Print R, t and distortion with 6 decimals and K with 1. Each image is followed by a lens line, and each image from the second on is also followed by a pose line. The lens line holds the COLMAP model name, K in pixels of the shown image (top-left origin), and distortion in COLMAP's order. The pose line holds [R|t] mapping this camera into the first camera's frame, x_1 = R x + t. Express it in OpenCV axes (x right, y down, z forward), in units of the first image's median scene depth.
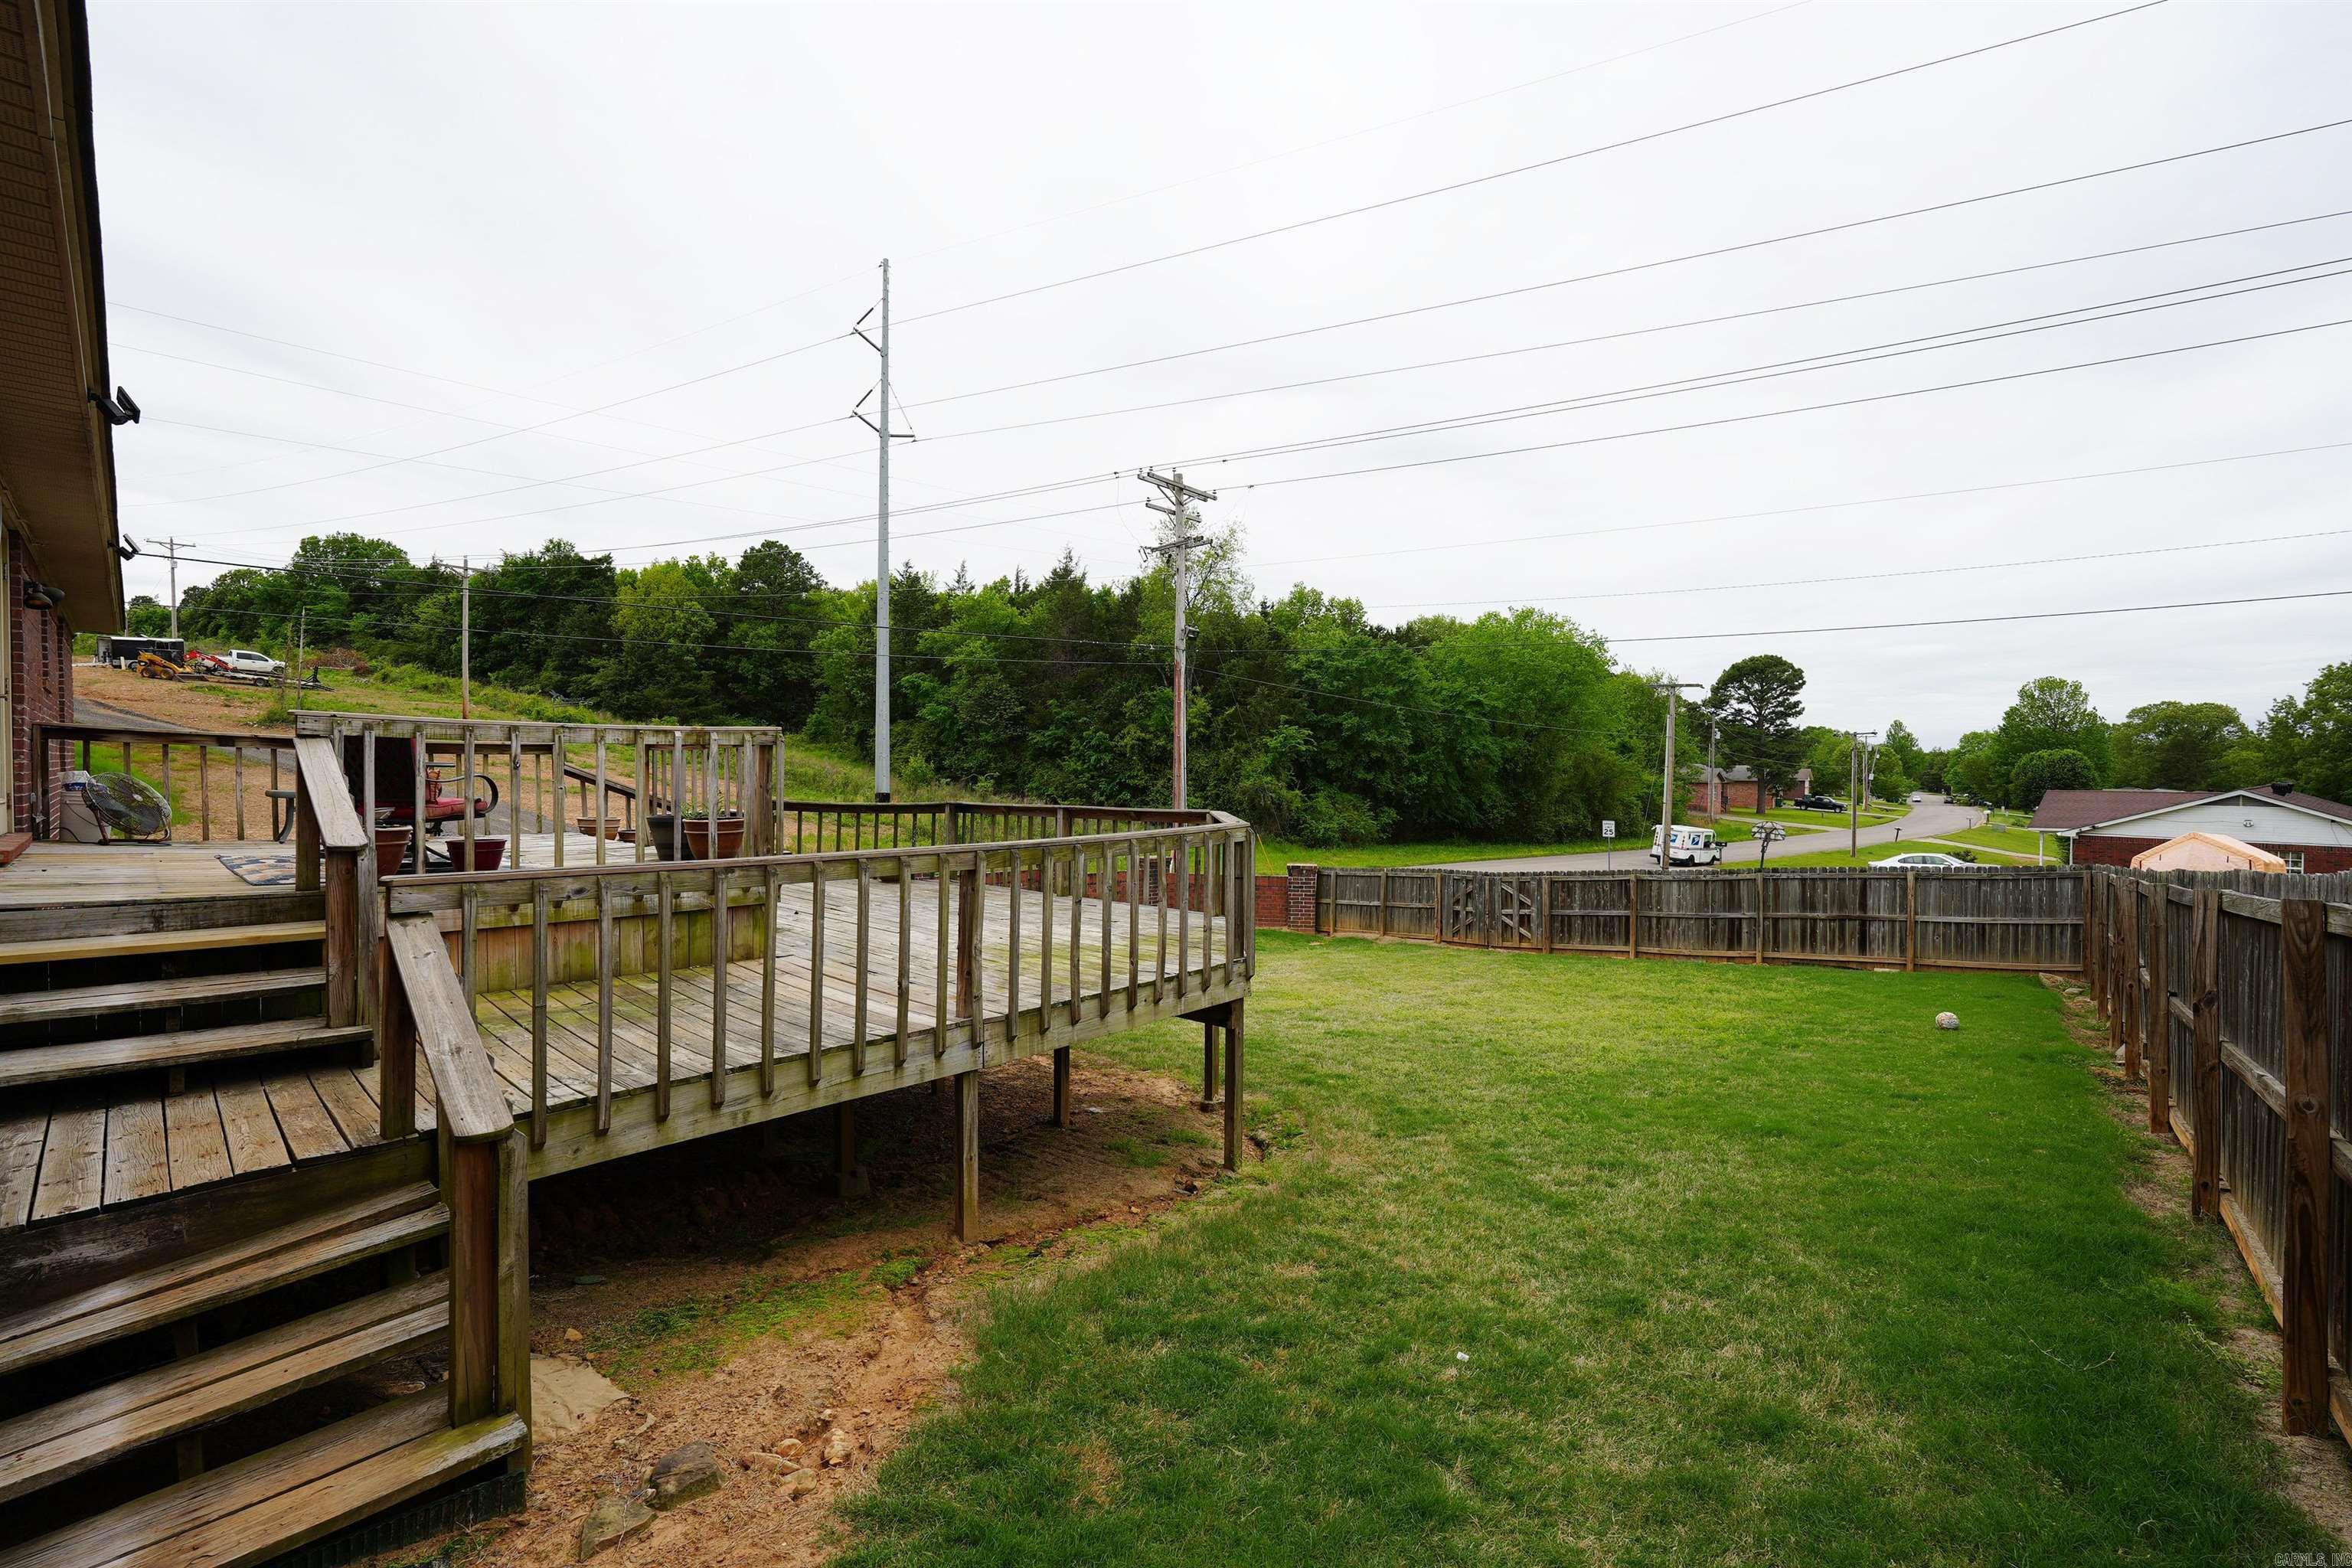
lens RADIAL K [[1037.8, 0, 1167.5], [0, 1037.8, 779.7], [0, 0, 1]] dist [0.000834, 0.003091]
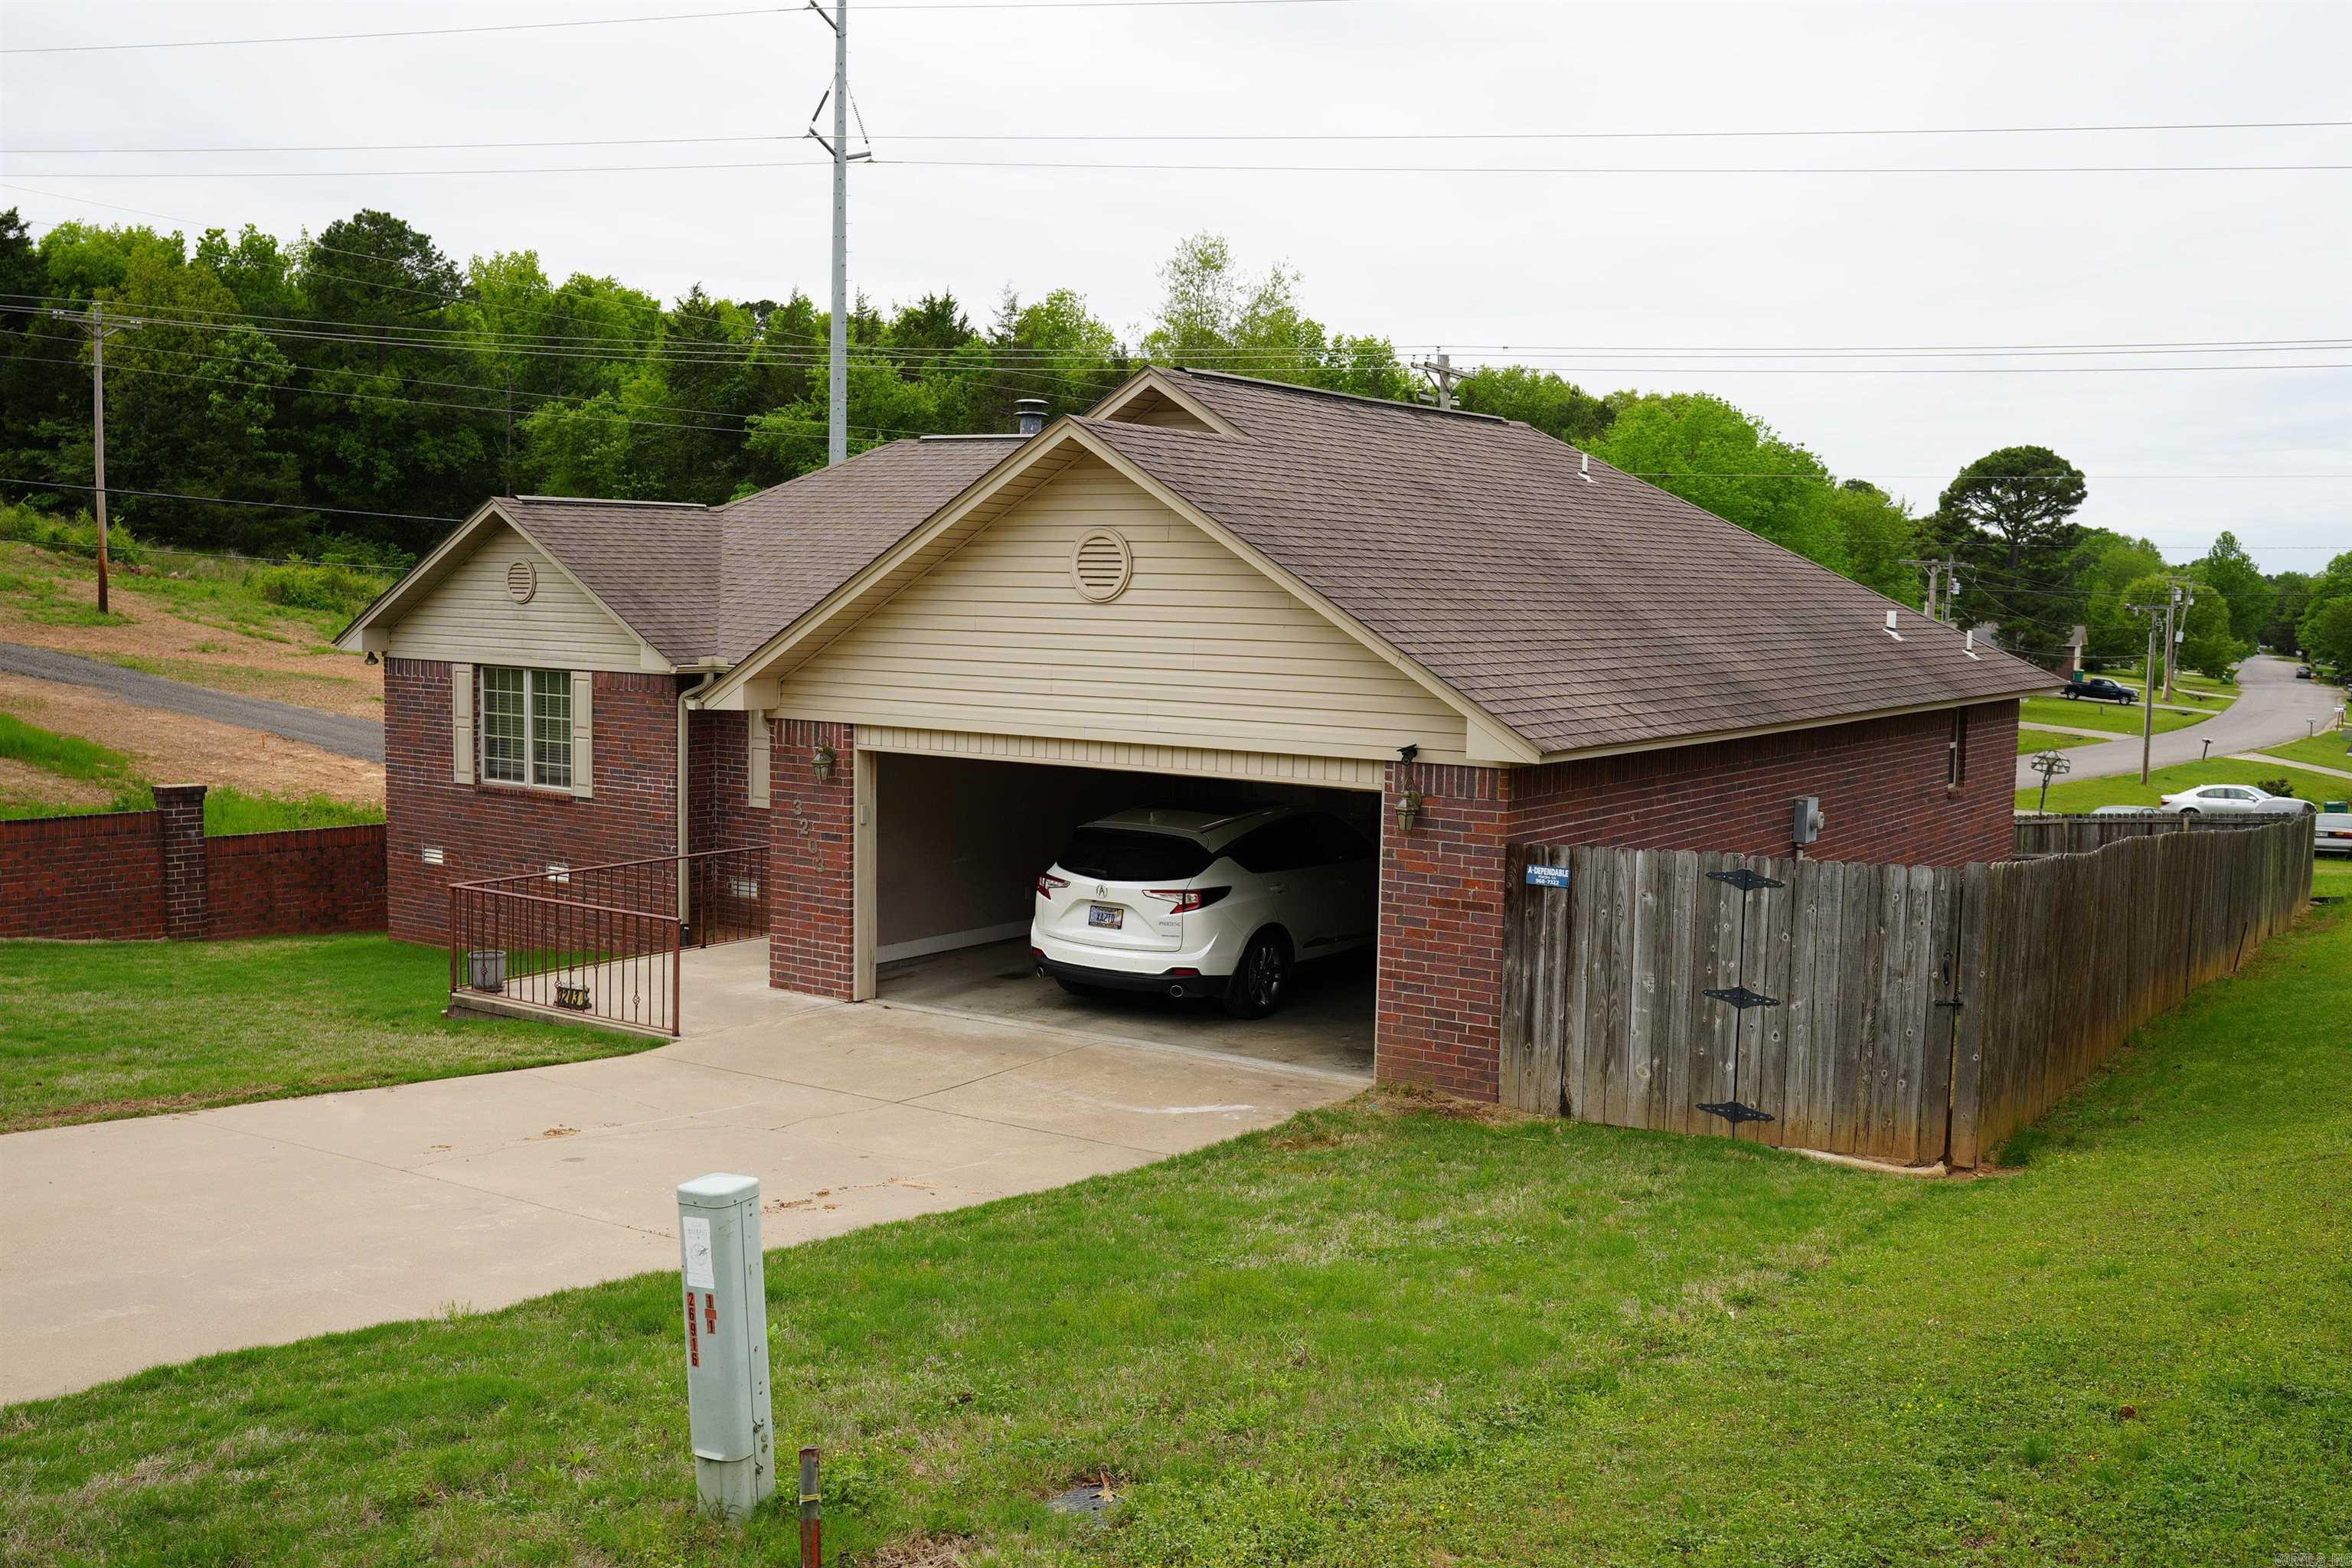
lens RADIAL K [[2165.1, 0, 1180.6], [0, 2165.1, 789.2], [0, 0, 1]] dist [0.039807, 0.000000]
pose [[0.986196, -0.003599, 0.165544, -0.126669], [-0.010263, 0.996513, 0.082806, -0.020938], [-0.165265, -0.083362, 0.982720, -0.191170]]
